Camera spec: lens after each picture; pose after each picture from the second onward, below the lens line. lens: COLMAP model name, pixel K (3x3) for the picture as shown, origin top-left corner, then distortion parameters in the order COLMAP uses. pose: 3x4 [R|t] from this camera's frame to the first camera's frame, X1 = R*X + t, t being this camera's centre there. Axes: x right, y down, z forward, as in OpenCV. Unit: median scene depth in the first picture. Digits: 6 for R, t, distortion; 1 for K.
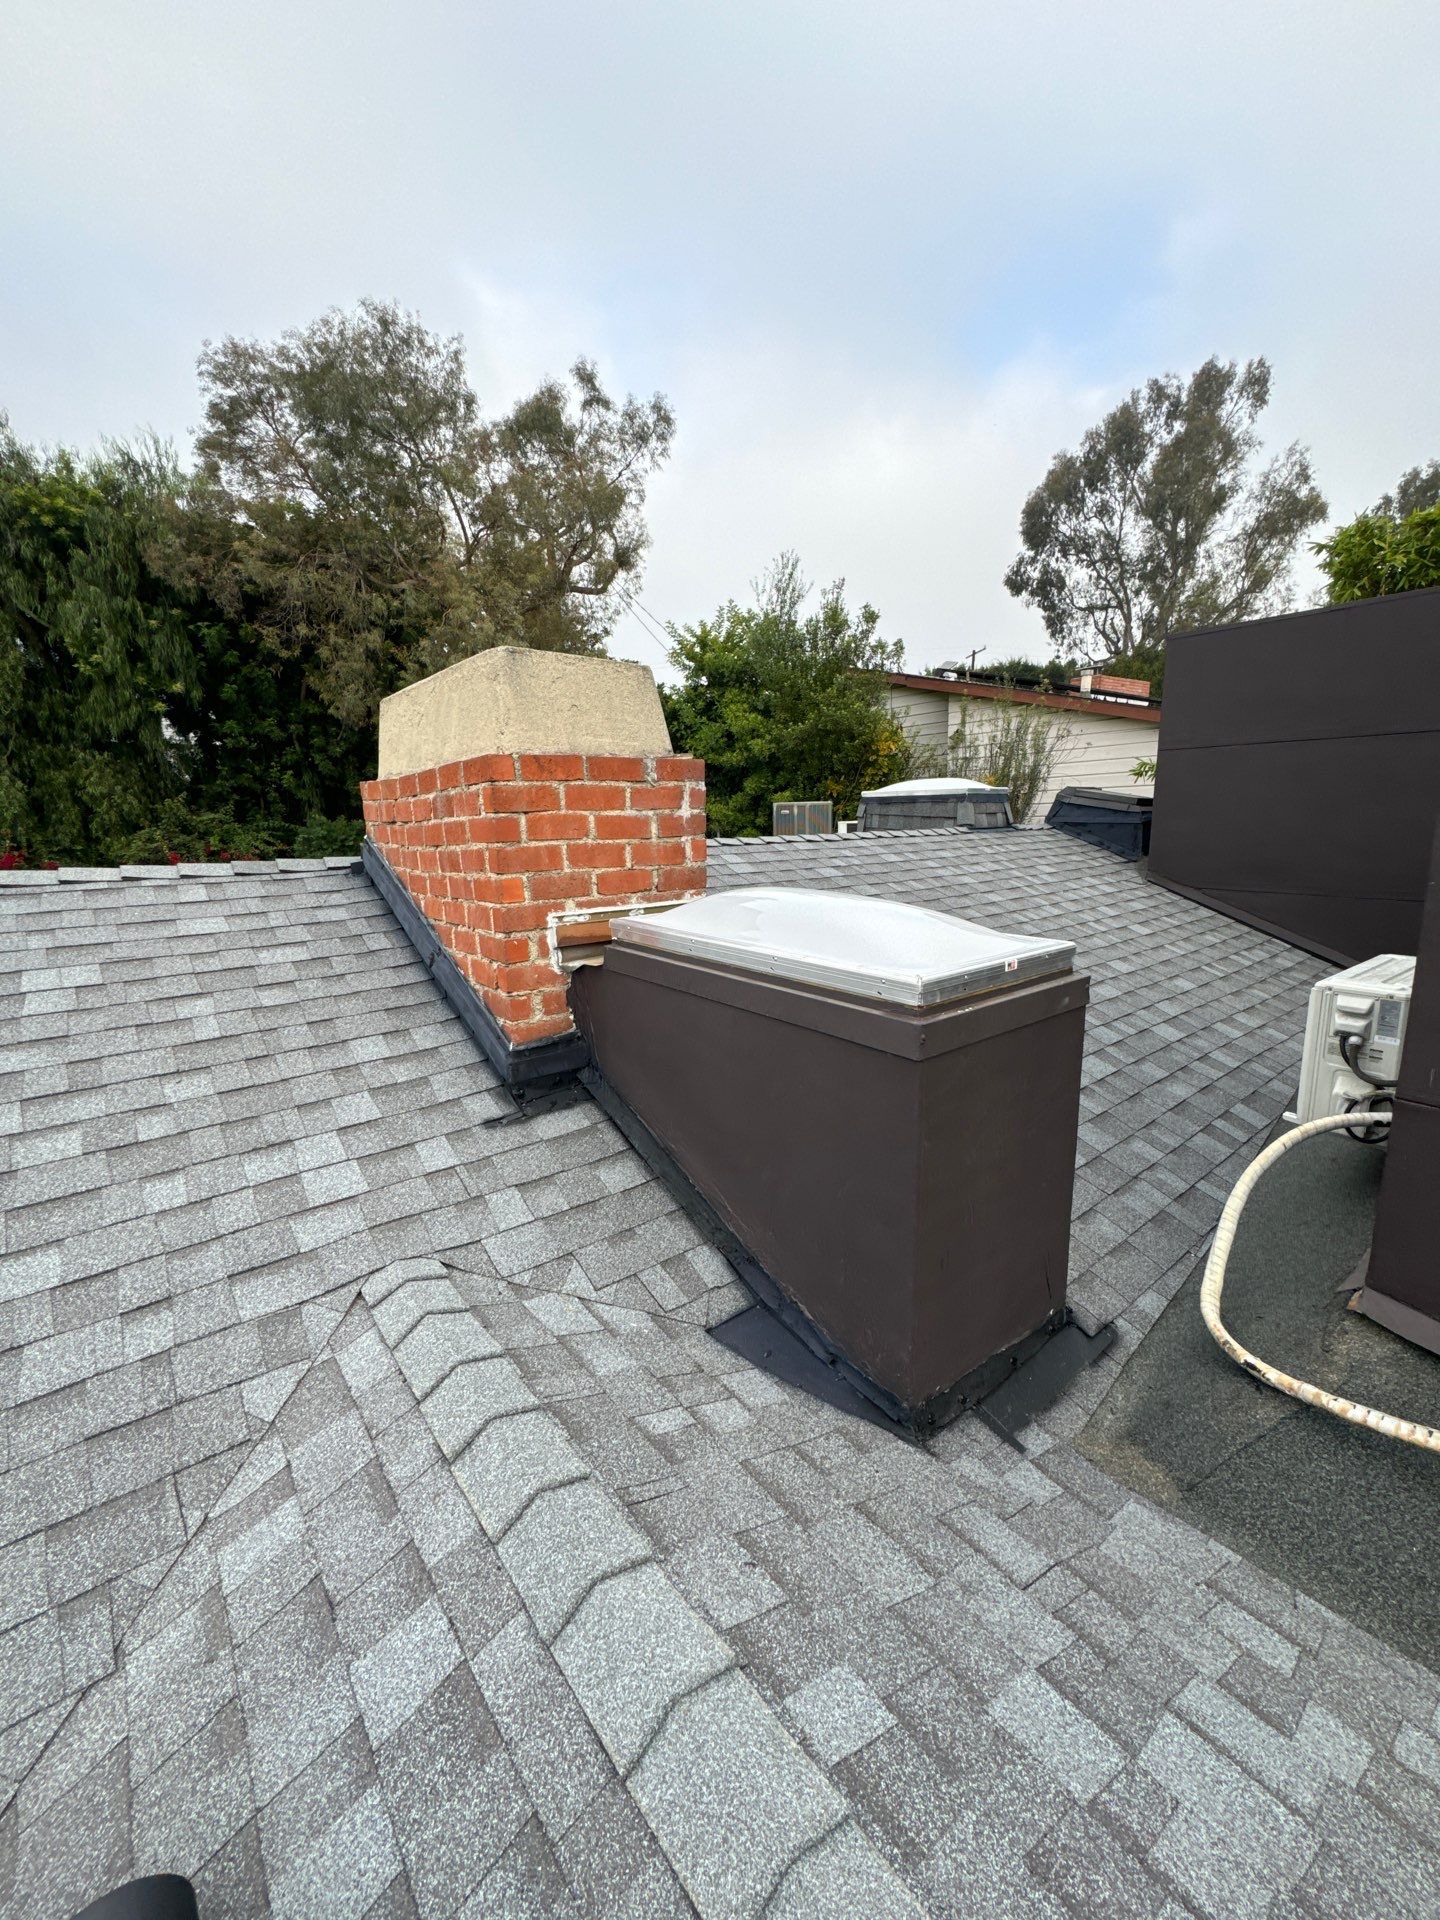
lens RADIAL K [[763.7, 0, 724.1], [0, 763.7, 956.2], [0, 0, 1]] dist [-0.002056, 0.000546]
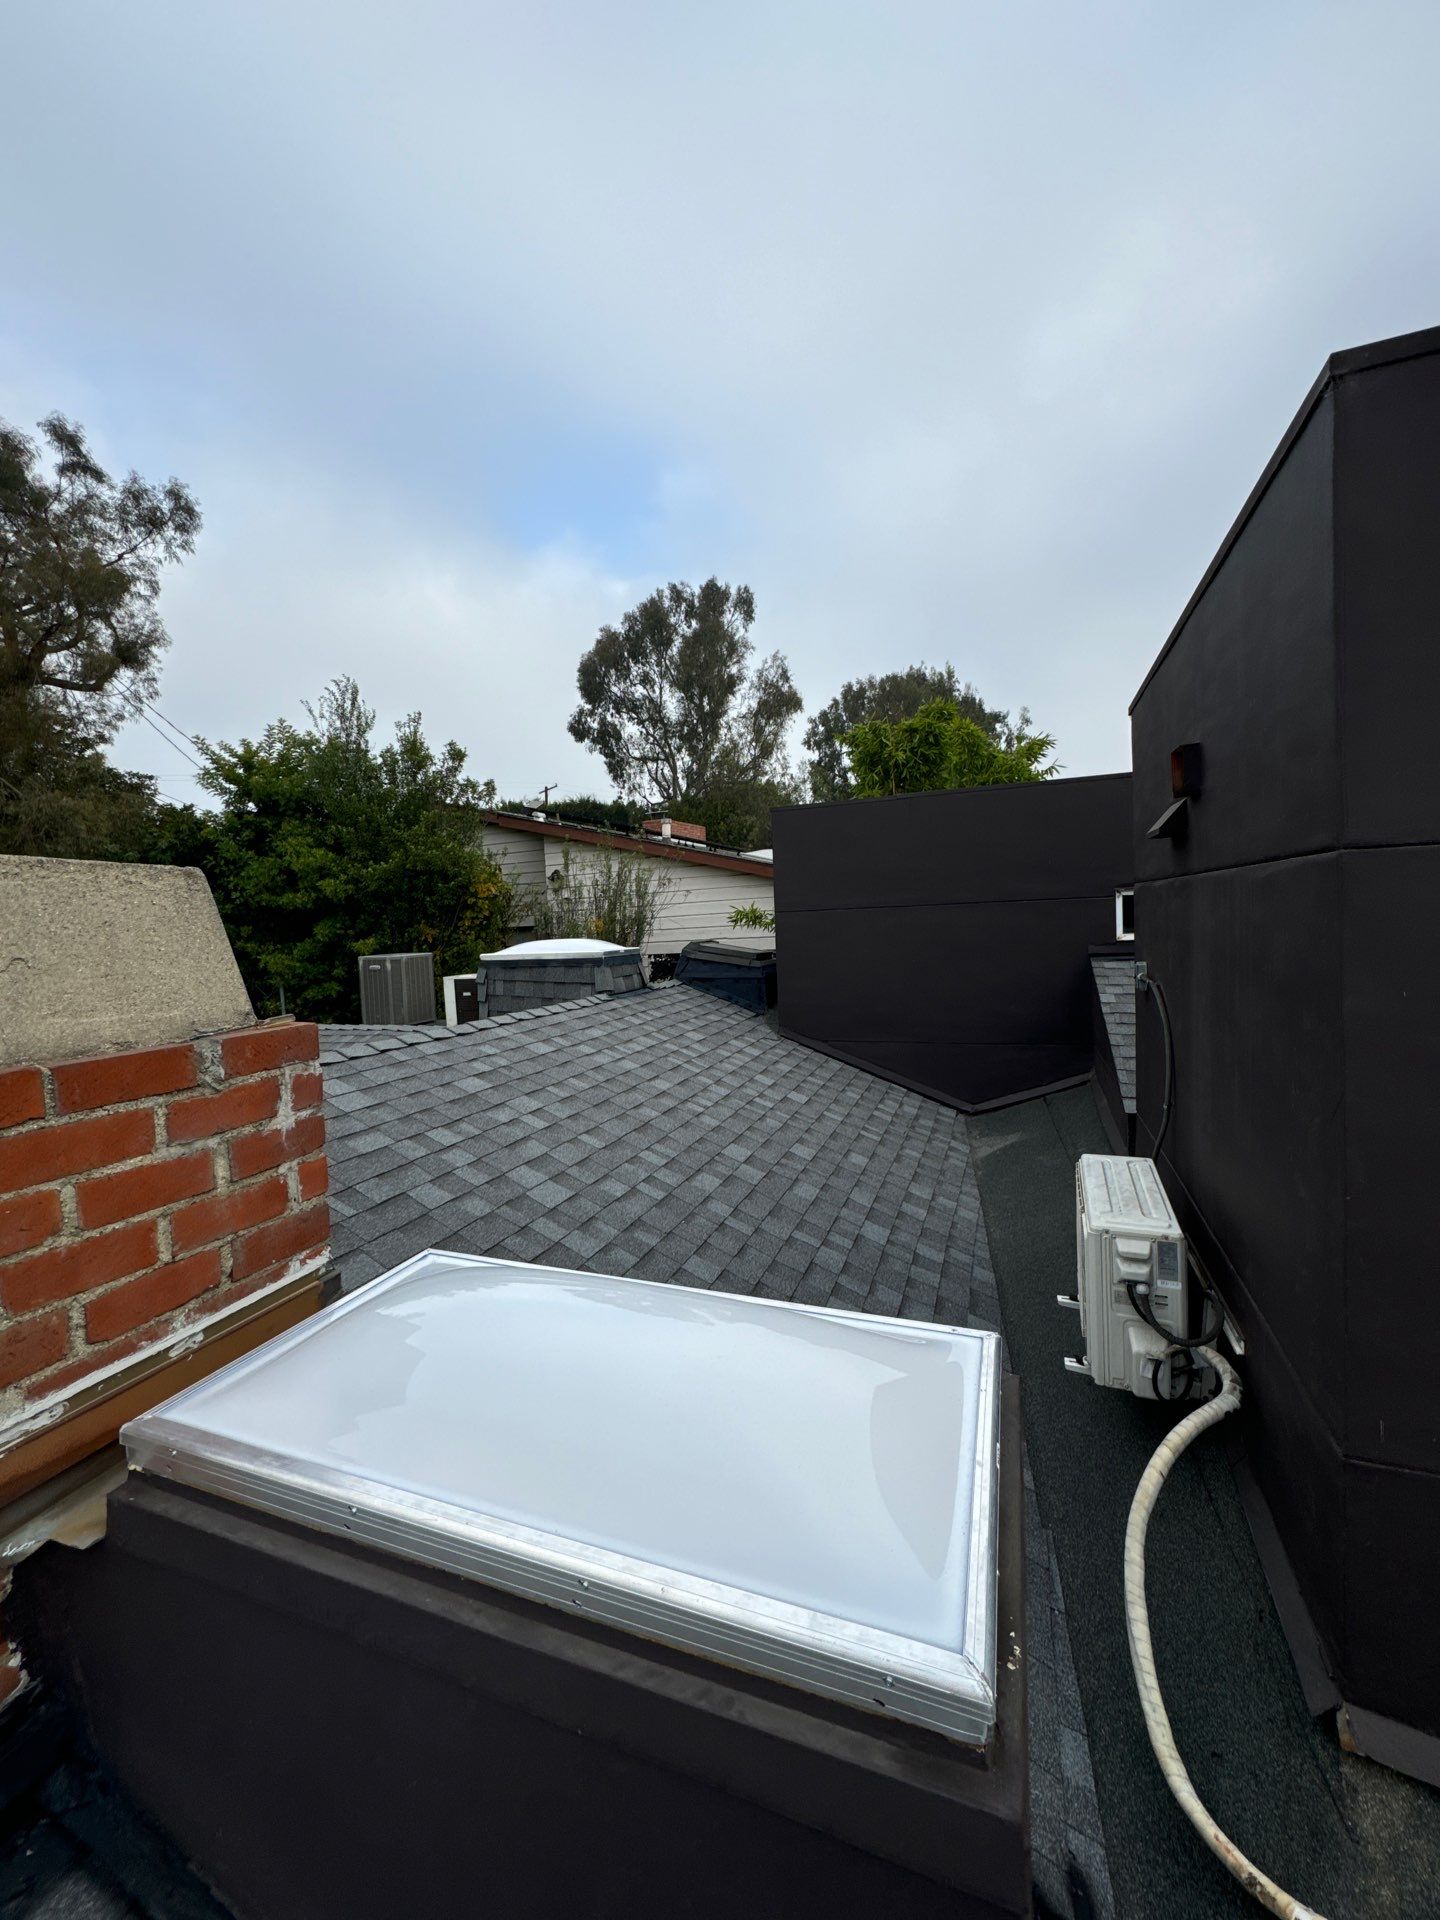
lens RADIAL K [[763.7, 0, 723.1], [0, 763.7, 954.4], [0, 0, 1]] dist [-0.002056, 0.000546]
pose [[0.862456, -0.039438, 0.504594, -0.010004], [0.118767, 0.984893, -0.126020, -0.039082], [-0.492001, 0.168615, 0.854110, 0.066414]]
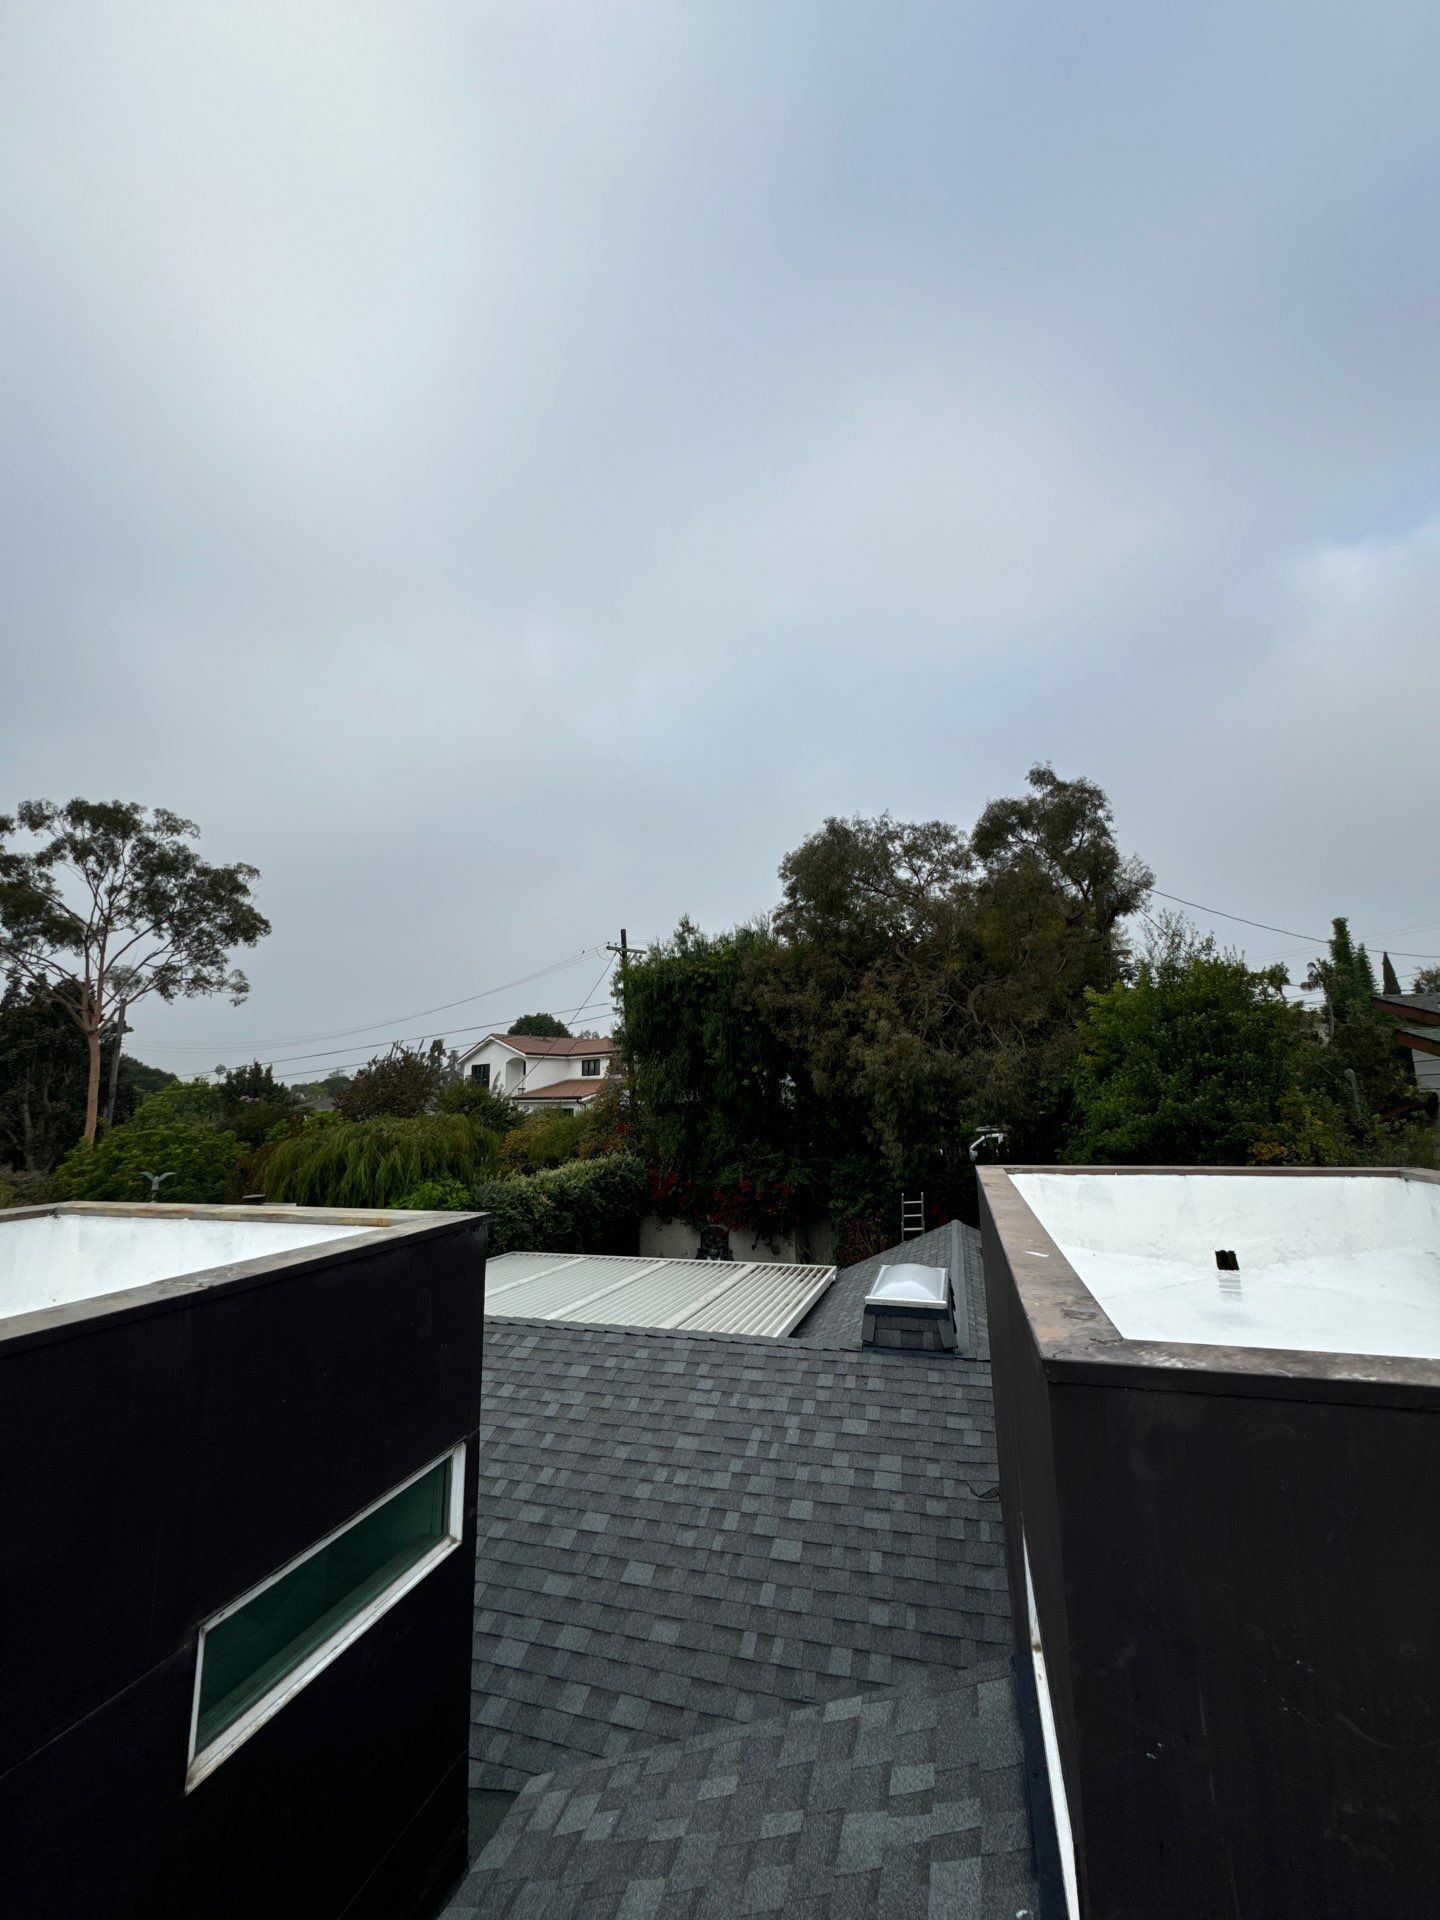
lens RADIAL K [[763.7, 0, 722.5], [0, 763.7, 957.6], [0, 0, 1]] dist [-0.002056, 0.000546]
pose [[0.568699, -0.136747, -0.811099, 0.485623], [-0.146435, 0.953500, -0.263427, -0.161986], [0.809406, 0.268584, 0.522230, 0.121983]]
